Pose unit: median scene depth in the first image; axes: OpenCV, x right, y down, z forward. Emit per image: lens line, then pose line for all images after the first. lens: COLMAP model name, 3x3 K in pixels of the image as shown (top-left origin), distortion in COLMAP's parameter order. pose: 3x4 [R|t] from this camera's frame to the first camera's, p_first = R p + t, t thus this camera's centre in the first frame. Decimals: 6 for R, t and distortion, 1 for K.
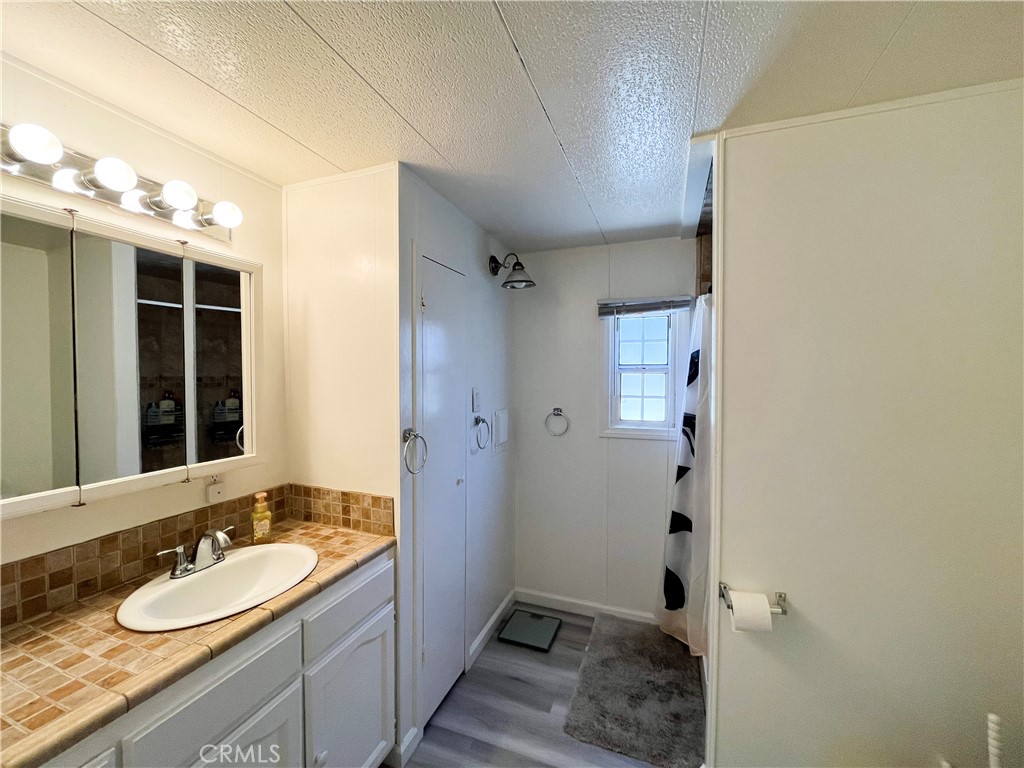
lens RADIAL K [[412.4, 0, 507.7], [0, 412.4, 386.4], [0, 0, 1]] dist [-0.002063, -0.000057]
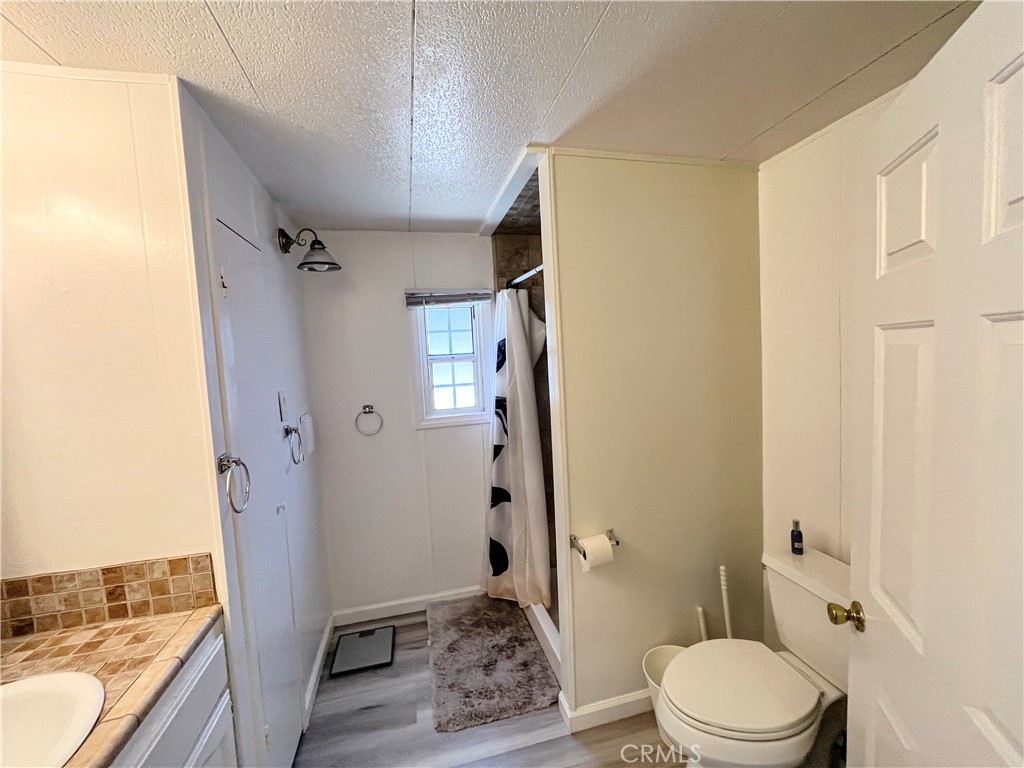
lens RADIAL K [[412.4, 0, 507.7], [0, 412.4, 386.4], [0, 0, 1]] dist [-0.002063, -0.000057]
pose [[0.821166, -0.084844, 0.564347, -0.166033], [0.070027, 0.996394, 0.047903, -0.013567], [-0.566376, 0.000184, 0.824147, 0.076923]]
